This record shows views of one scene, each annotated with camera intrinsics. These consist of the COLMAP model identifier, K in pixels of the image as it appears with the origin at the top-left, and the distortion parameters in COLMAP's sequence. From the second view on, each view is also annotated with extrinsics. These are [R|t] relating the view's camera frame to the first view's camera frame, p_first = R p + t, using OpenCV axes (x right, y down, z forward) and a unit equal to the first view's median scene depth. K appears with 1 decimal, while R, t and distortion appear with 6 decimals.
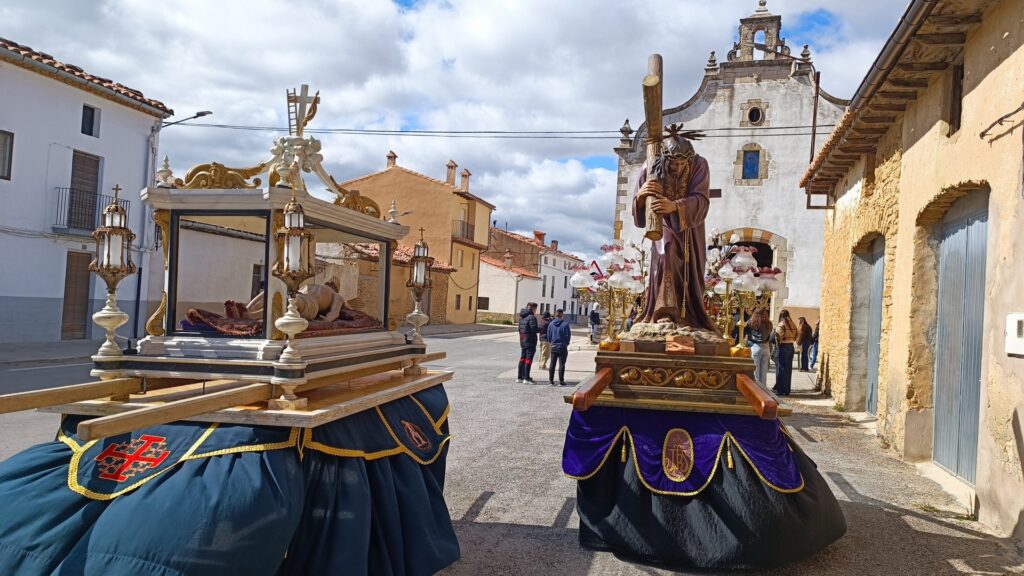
lens RADIAL K [[739.3, 0, 507.0], [0, 739.3, 285.5], [0, 0, 1]] dist [0.045908, -0.046816]
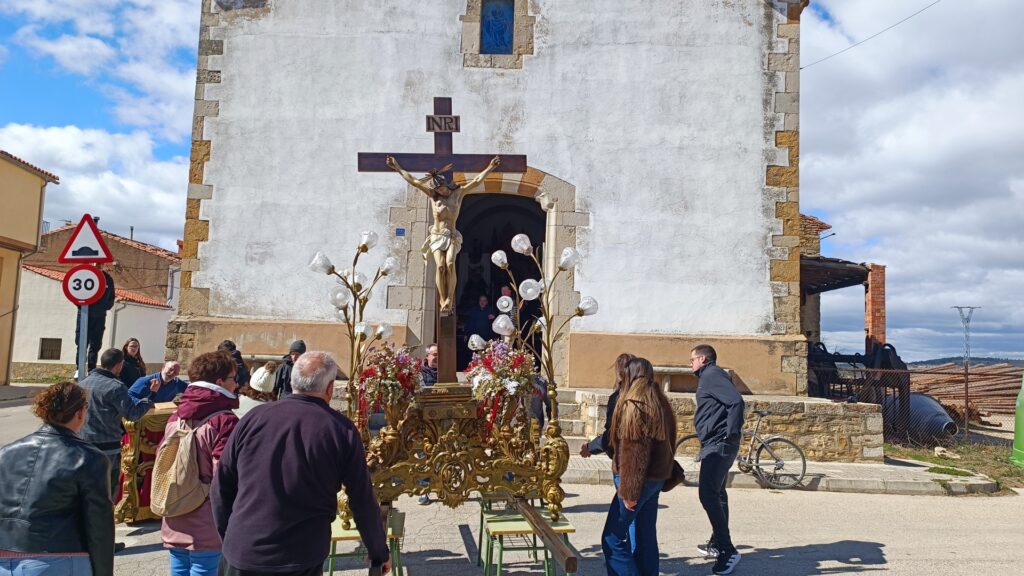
lens RADIAL K [[739.3, 0, 511.6], [0, 739.3, 292.0], [0, 0, 1]] dist [0.045908, -0.046816]
pose [[0.930965, 0.002700, 0.365098, 0.173922], [0.014885, 0.998861, -0.045344, 0.022174], [-0.364804, 0.047648, 0.929864, 0.591114]]
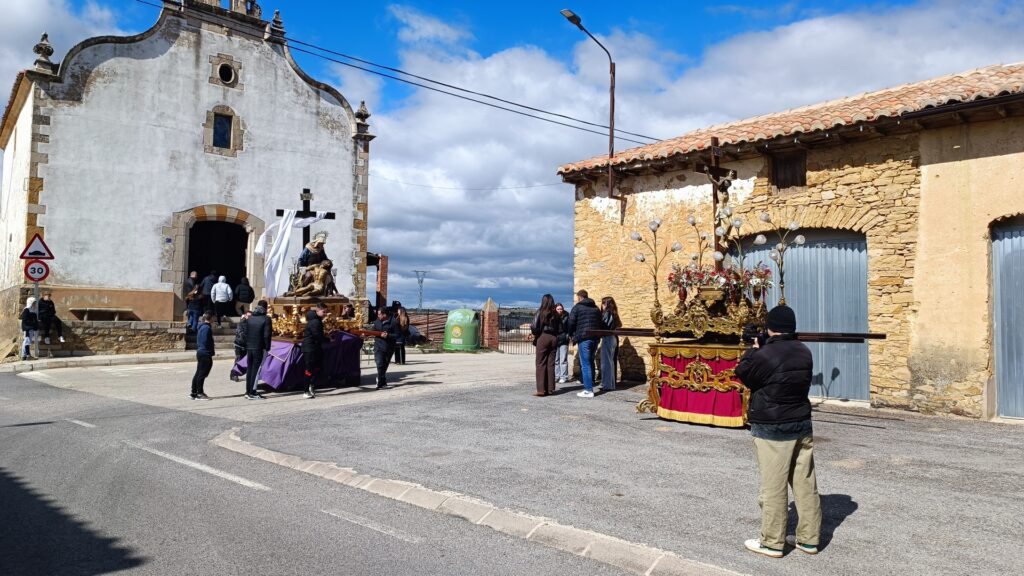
lens RADIAL K [[739.3, 0, 508.8], [0, 739.3, 285.7], [0, 0, 1]] dist [0.045908, -0.046816]
pose [[0.502292, -0.005907, 0.864678, -0.249141], [-0.007884, 0.999904, 0.011410, 0.002391], [-0.864662, -0.012548, 0.502197, 0.290977]]
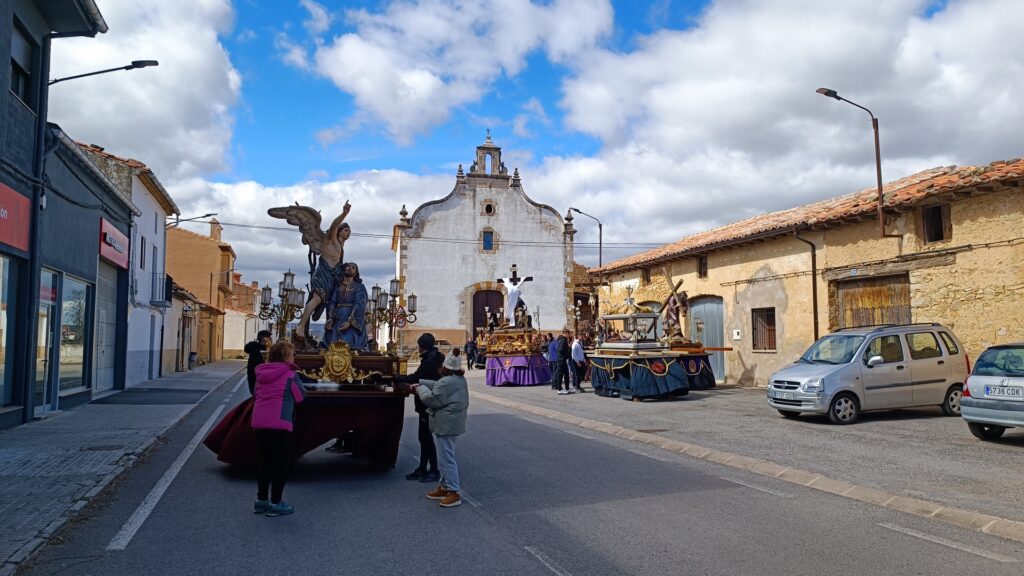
lens RADIAL K [[739.3, 0, 502.6], [0, 739.3, 284.6], [0, 0, 1]] dist [0.045908, -0.046816]
pose [[0.852212, -0.016002, 0.522951, -0.464212], [0.036203, 0.998940, -0.028429, -0.025993], [-0.521942, 0.043160, 0.851888, -0.335173]]
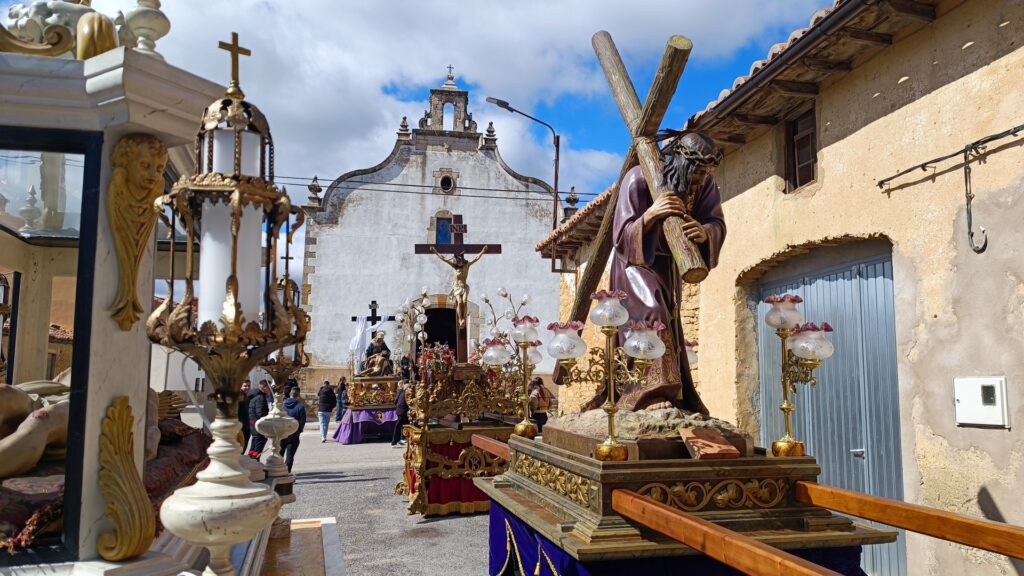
lens RADIAL K [[739.3, 0, 513.2], [0, 739.3, 289.1], [0, 0, 1]] dist [0.045908, -0.046816]
pose [[0.892716, 0.019577, 0.450195, -0.036568], [0.019956, 0.996358, -0.082900, -0.000830], [-0.450178, 0.082990, 0.889074, 0.077962]]
